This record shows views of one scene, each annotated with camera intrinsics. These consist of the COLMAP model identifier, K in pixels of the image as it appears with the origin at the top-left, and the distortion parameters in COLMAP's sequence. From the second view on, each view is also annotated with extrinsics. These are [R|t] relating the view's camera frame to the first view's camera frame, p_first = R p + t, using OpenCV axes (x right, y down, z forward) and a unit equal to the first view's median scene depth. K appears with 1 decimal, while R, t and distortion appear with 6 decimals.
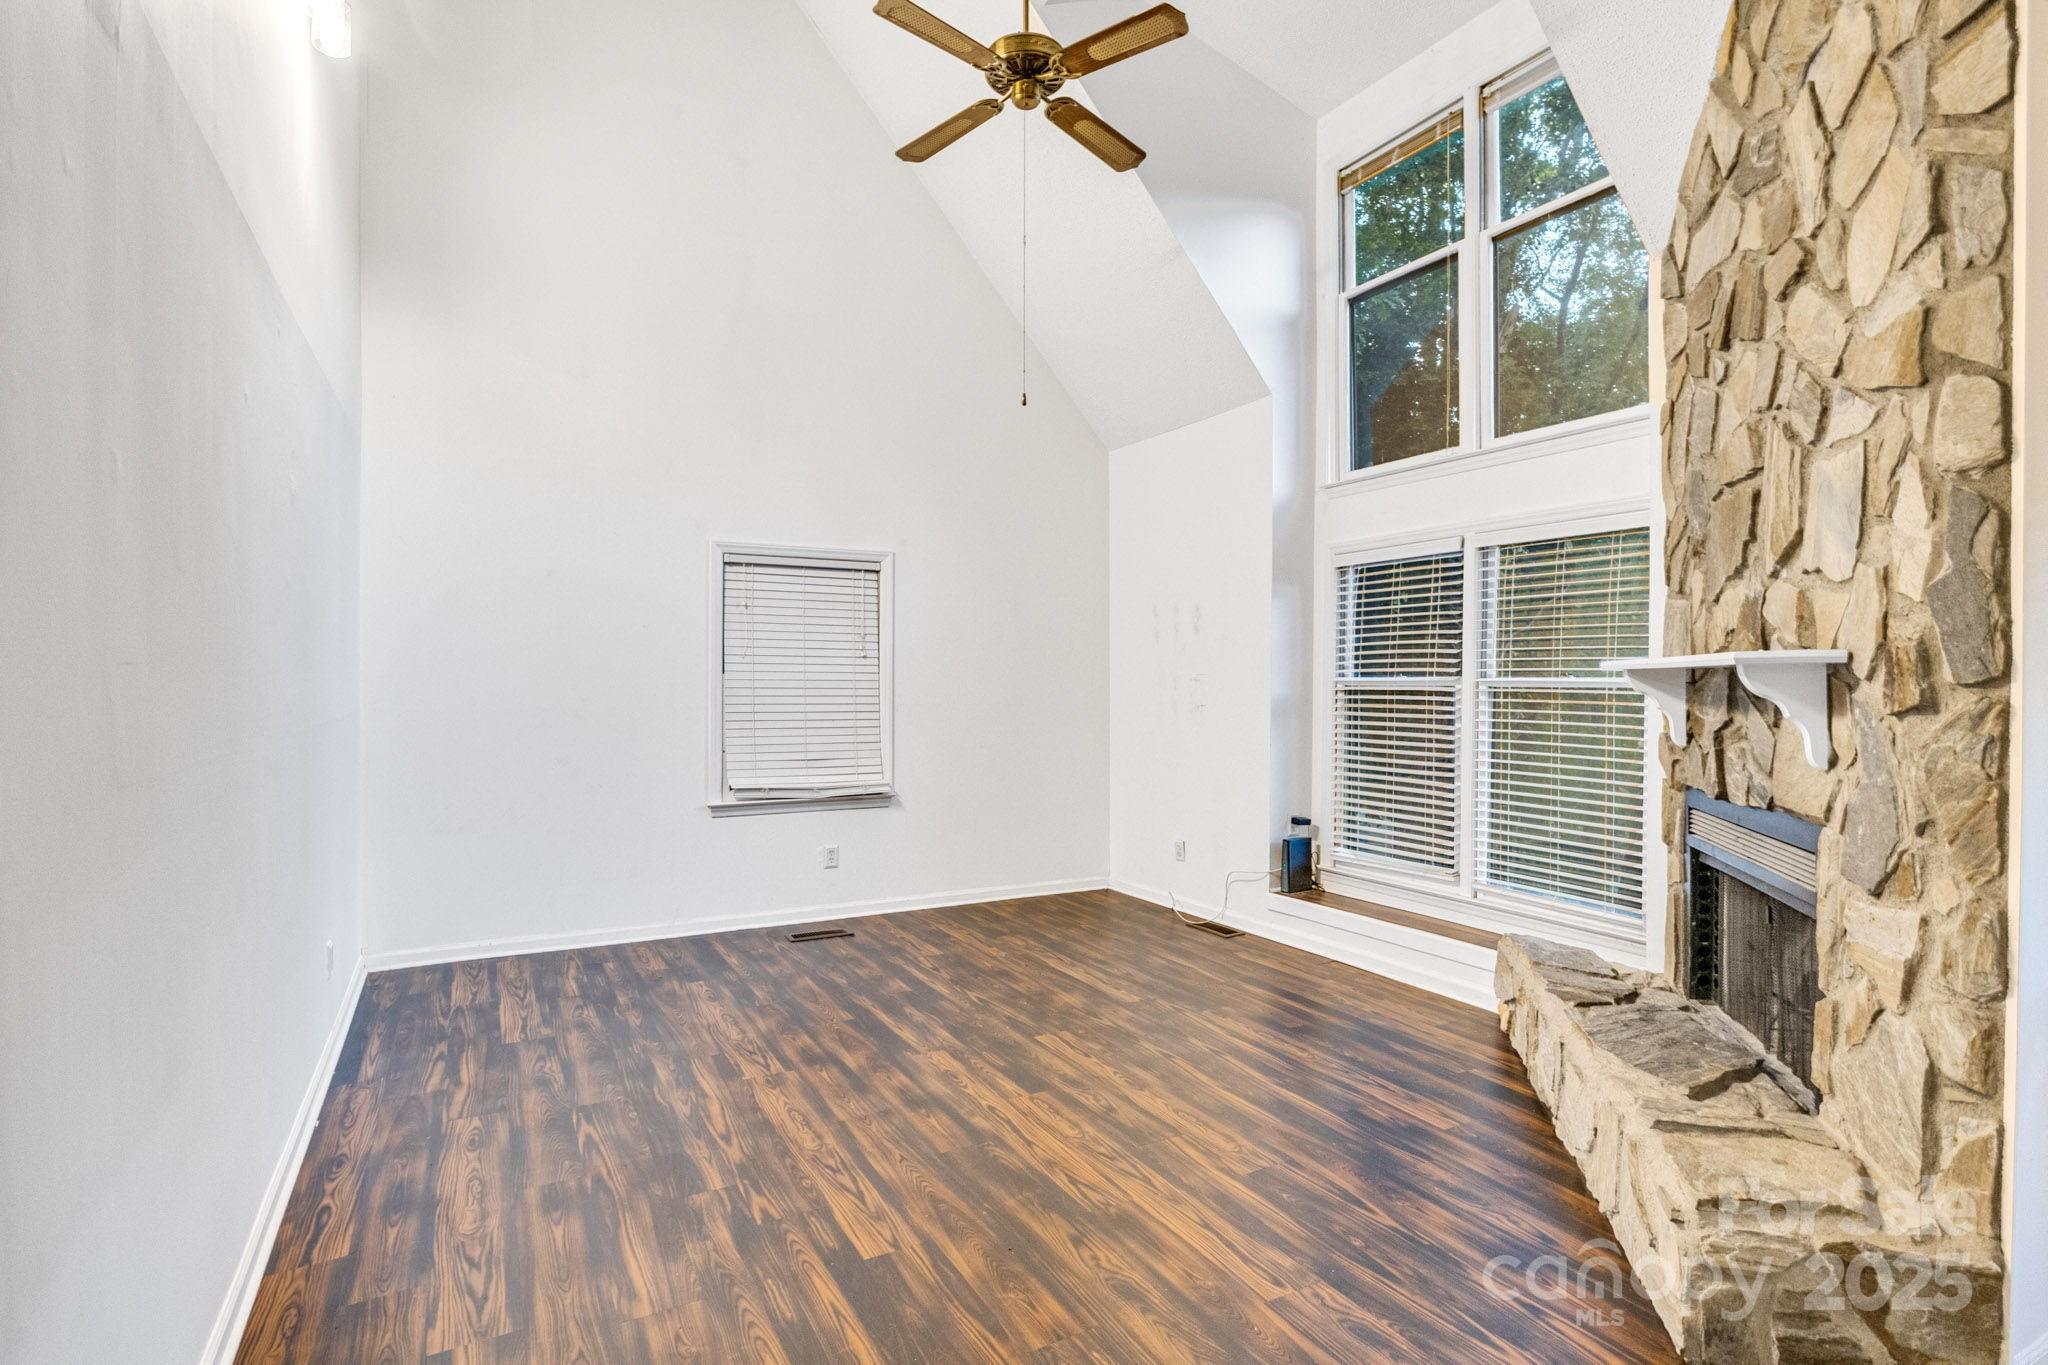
lens RADIAL K [[1021.0, 0, 1031.9], [0, 1021.0, 679.1], [0, 0, 1]] dist [-0.004389, -0.000899]
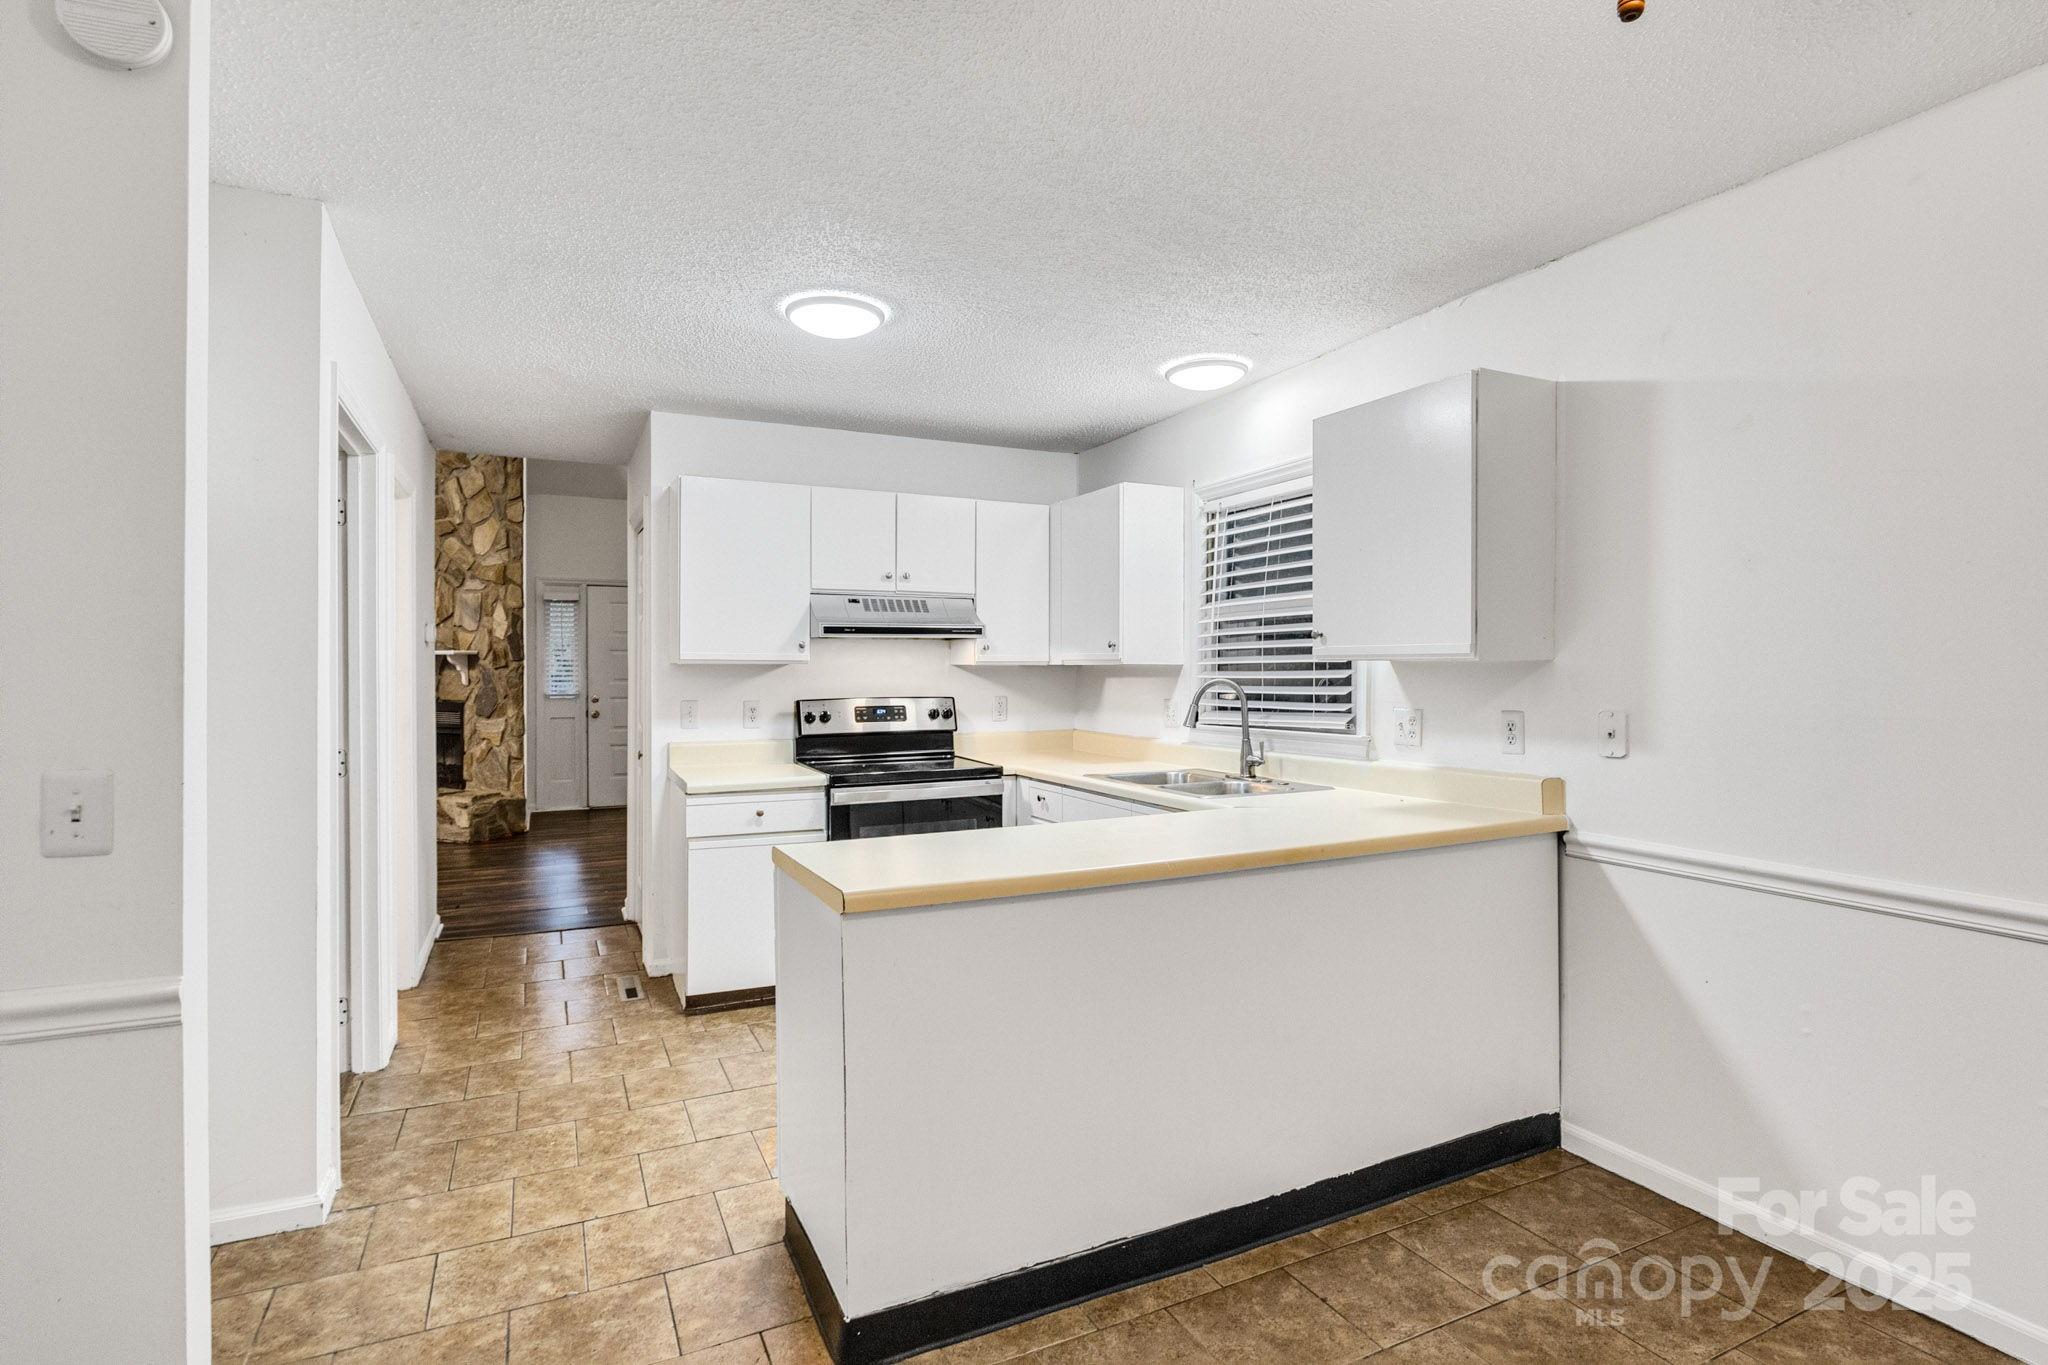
lens RADIAL K [[1021.0, 0, 1031.9], [0, 1021.0, 679.1], [0, 0, 1]] dist [-0.004389, -0.000899]
pose [[0.051738, -0.013021, 0.998576, -1.862042], [0.002129, 0.999914, 0.012928, 0.019017], [-0.998658, 0.001457, 0.051761, -0.781677]]
